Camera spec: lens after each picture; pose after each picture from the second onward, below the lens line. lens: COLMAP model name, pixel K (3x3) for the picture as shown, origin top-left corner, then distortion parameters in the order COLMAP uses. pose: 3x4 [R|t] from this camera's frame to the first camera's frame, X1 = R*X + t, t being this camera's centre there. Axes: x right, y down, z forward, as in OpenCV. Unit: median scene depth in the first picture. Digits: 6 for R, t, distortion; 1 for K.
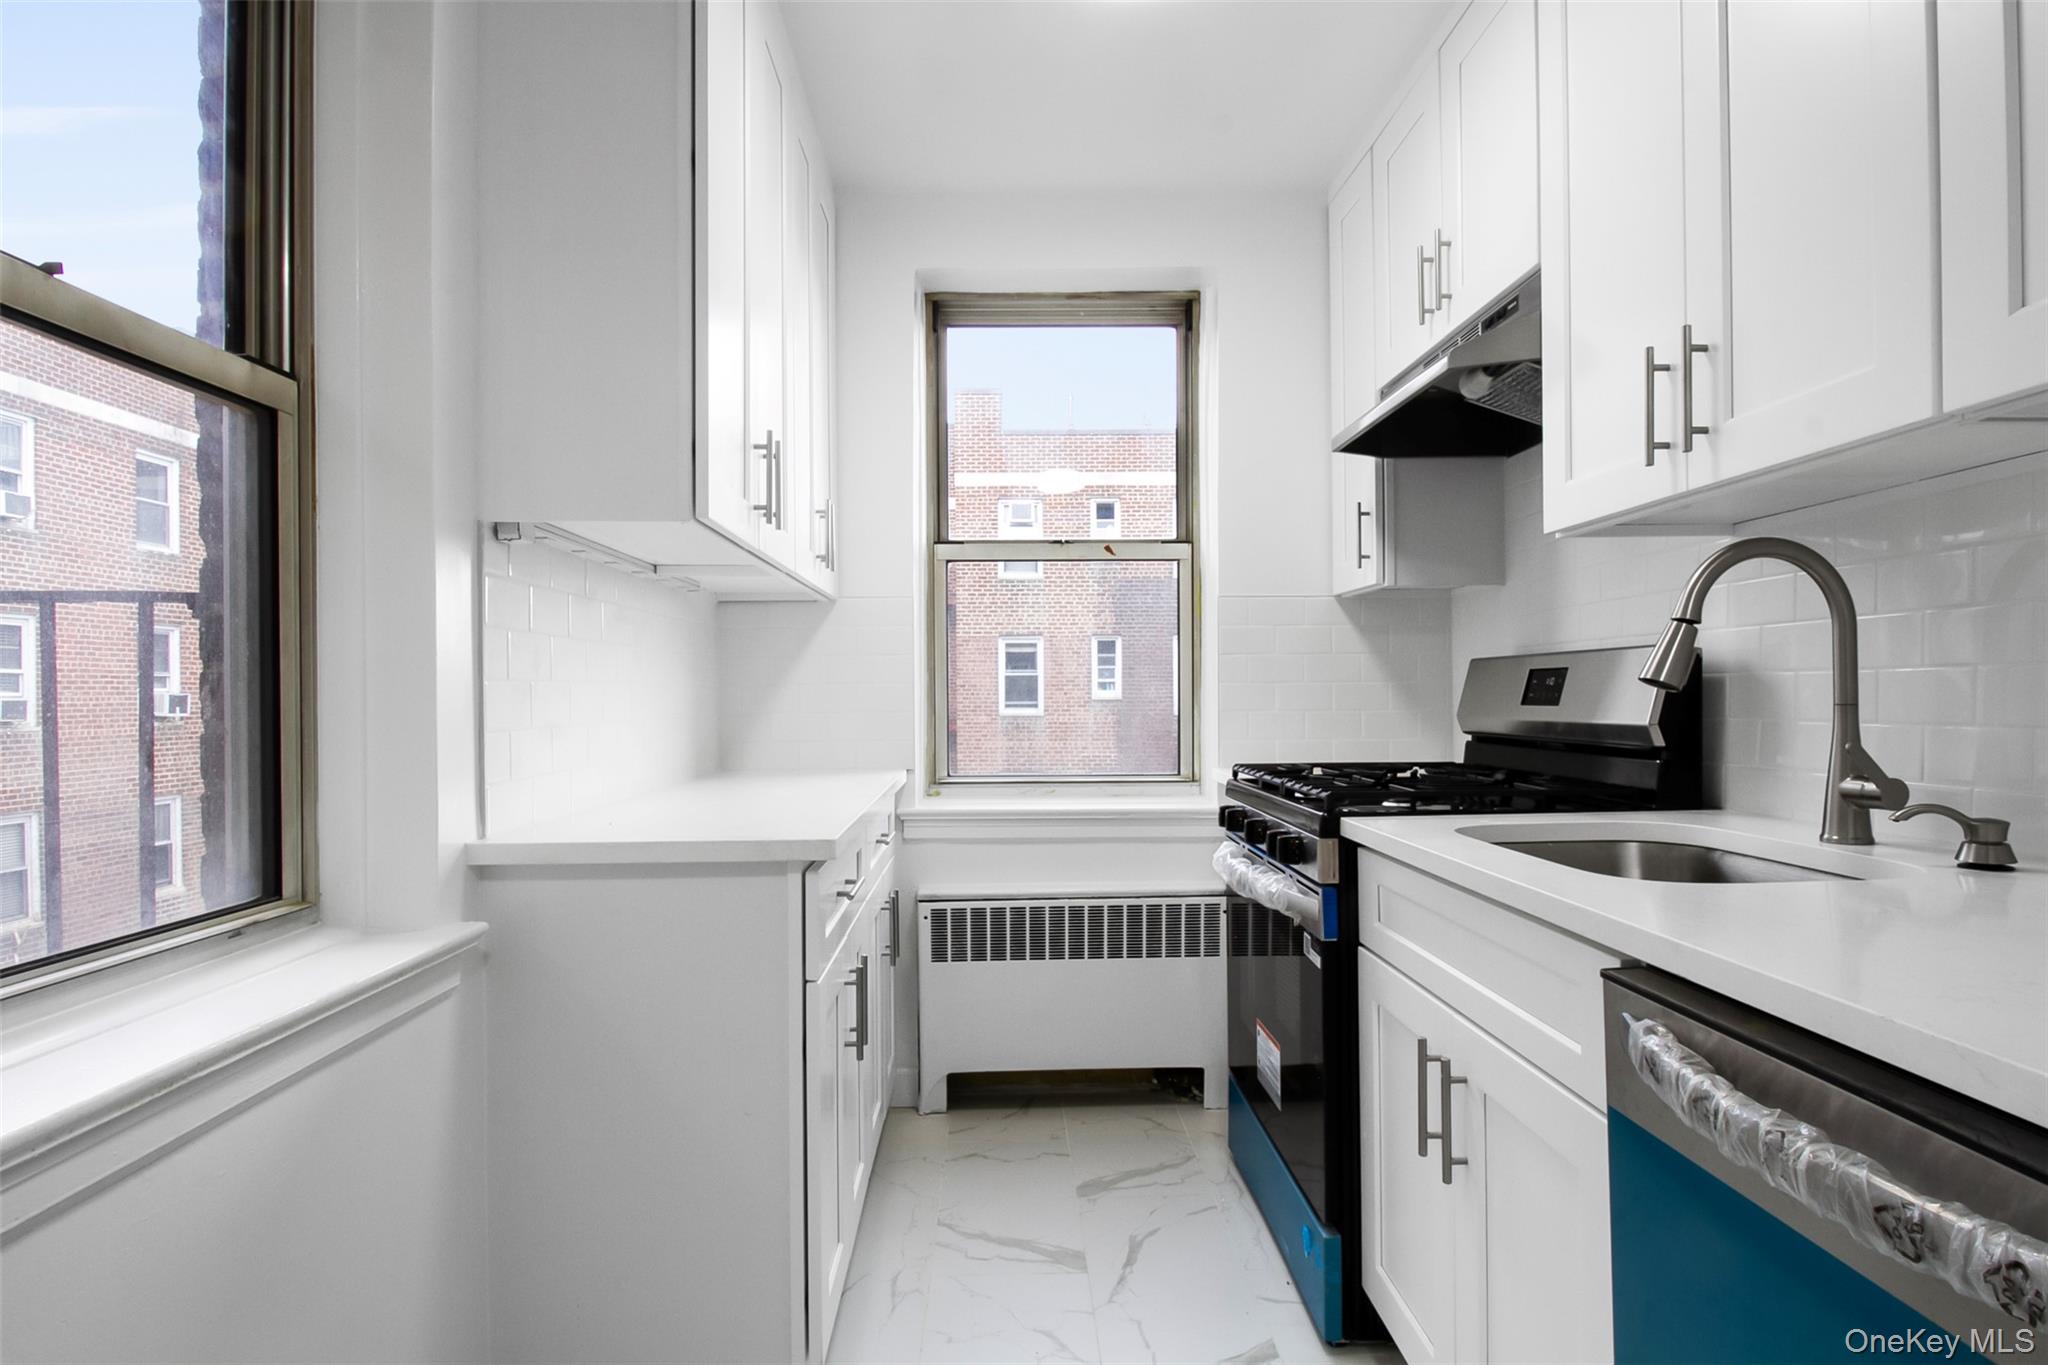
lens RADIAL K [[1051.2, 0, 1033.2], [0, 1051.2, 718.6], [0, 0, 1]] dist [0.000168, -0.000736]
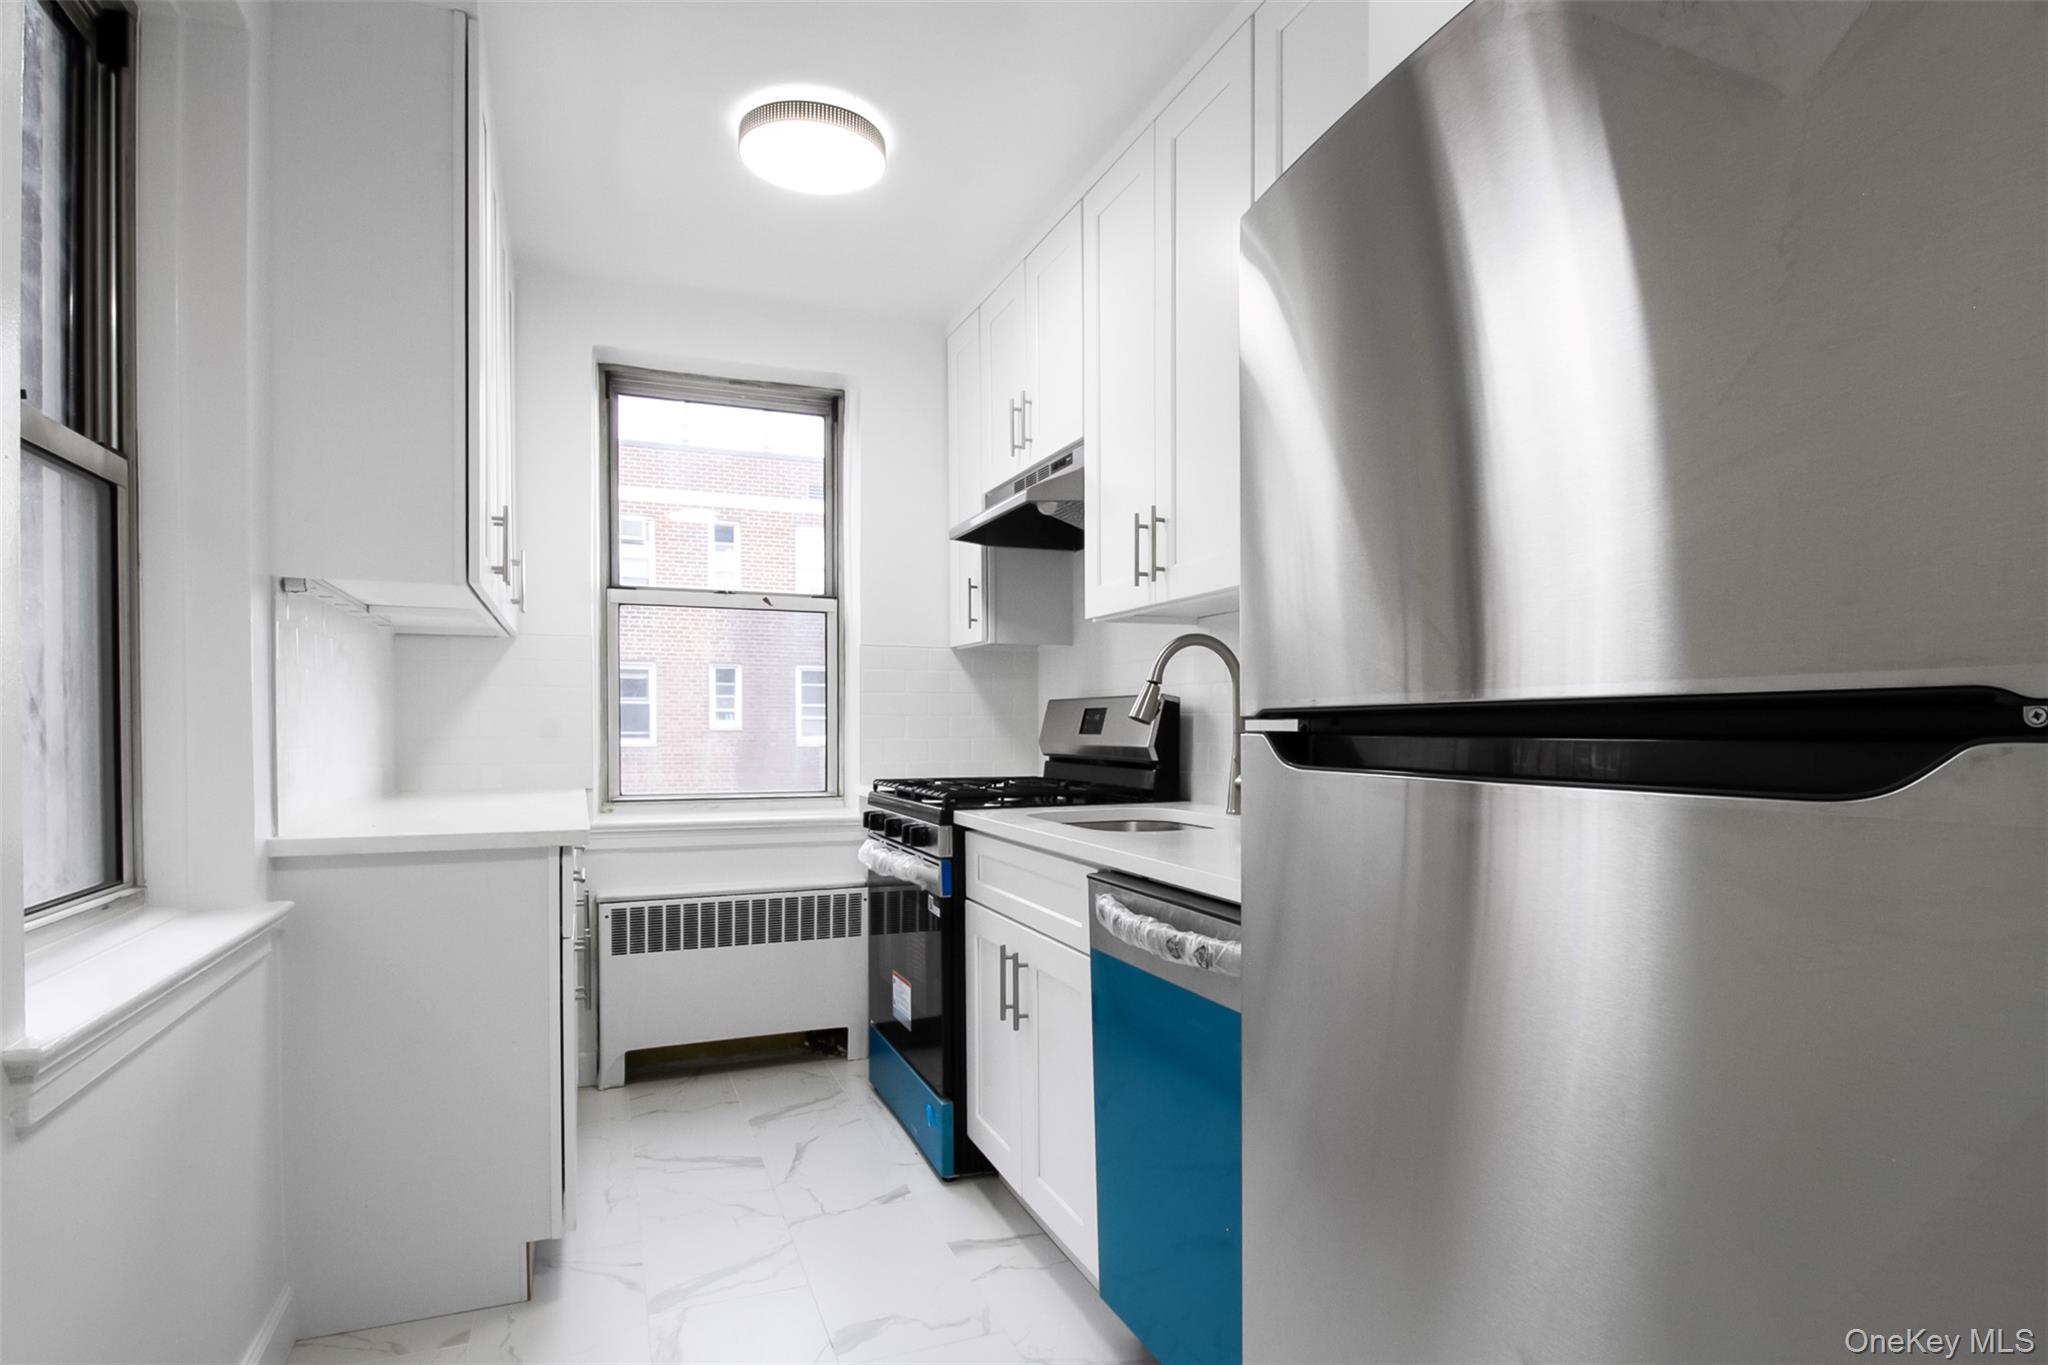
lens RADIAL K [[1051.2, 0, 1033.2], [0, 1051.2, 718.6], [0, 0, 1]] dist [0.000168, -0.000736]
pose [[0.937639, 0.010599, 0.347450, -0.085531], [-0.000270, 0.999557, -0.029762, 0.008956], [-0.347611, 0.027812, 0.937226, -0.312369]]
